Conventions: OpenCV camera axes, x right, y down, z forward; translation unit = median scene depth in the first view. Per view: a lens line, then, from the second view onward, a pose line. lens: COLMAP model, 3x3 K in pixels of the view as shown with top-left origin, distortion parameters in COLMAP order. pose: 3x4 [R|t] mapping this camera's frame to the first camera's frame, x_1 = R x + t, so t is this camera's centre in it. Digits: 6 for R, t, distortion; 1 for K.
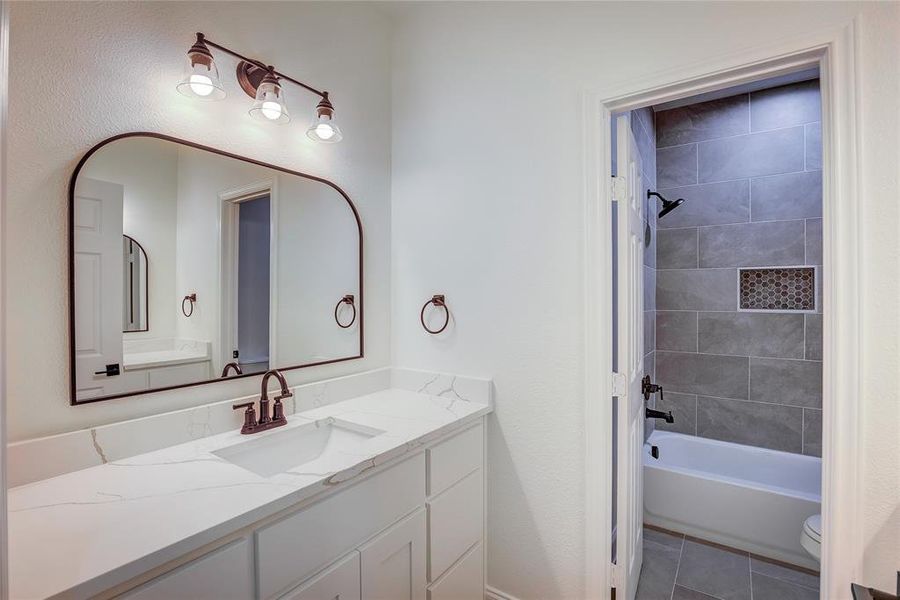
lens RADIAL K [[411.8, 0, 450.0], [0, 411.8, 300.0], [0, 0, 1]] dist [-0.027291, 0.000196]
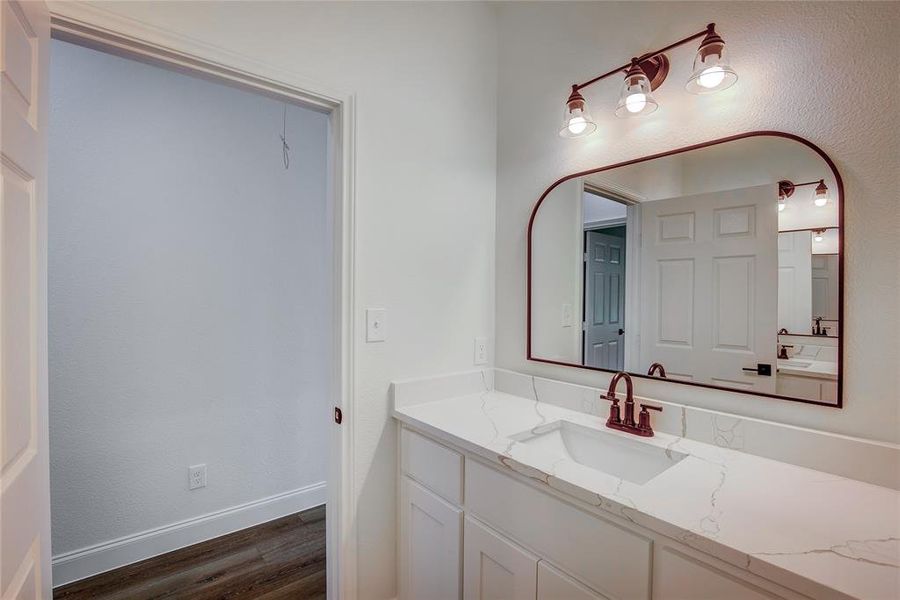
lens RADIAL K [[417.5, 0, 454.0], [0, 417.5, 310.0], [0, 0, 1]] dist [-0.029742, 0.000131]
pose [[-0.277428, 0.031421, -0.960233, 0.580013], [-0.016302, 0.999167, 0.037405, -0.006033], [0.960608, 0.026031, -0.276685, 0.823491]]
